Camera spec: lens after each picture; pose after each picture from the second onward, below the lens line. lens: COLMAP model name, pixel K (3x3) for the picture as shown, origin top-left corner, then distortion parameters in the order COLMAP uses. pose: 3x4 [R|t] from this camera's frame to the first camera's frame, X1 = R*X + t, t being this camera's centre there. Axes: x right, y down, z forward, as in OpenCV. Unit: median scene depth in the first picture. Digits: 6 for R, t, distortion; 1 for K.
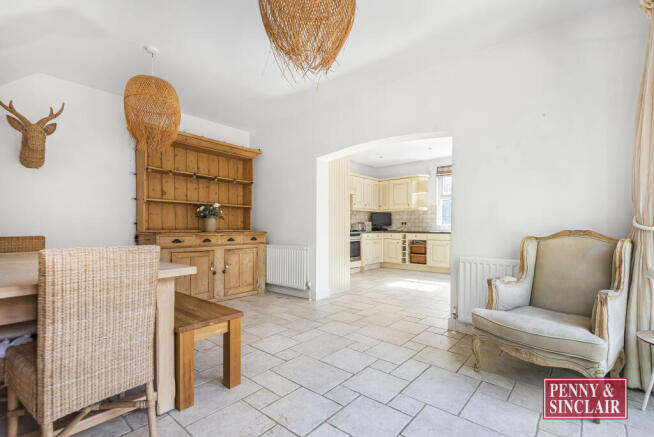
lens RADIAL K [[300.3, 0, 327.7], [0, 300.3, 230.0], [0, 0, 1]] dist [-0.001925, -0.000179]
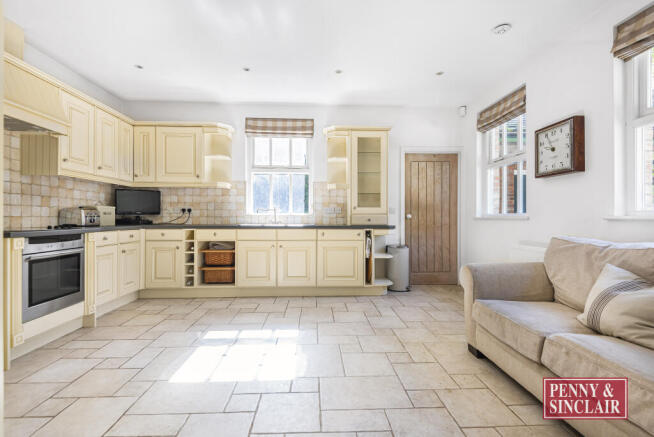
lens RADIAL K [[308.9, 0, 329.6], [0, 308.9, 217.6], [0, 0, 1]] dist [0.000408, -0.000492]
pose [[0.724680, 0.000873, 0.689085, 0.058163], [0.006143, 0.999951, -0.007728, -0.003435], [-0.689058, 0.009833, 0.724640, 0.433476]]
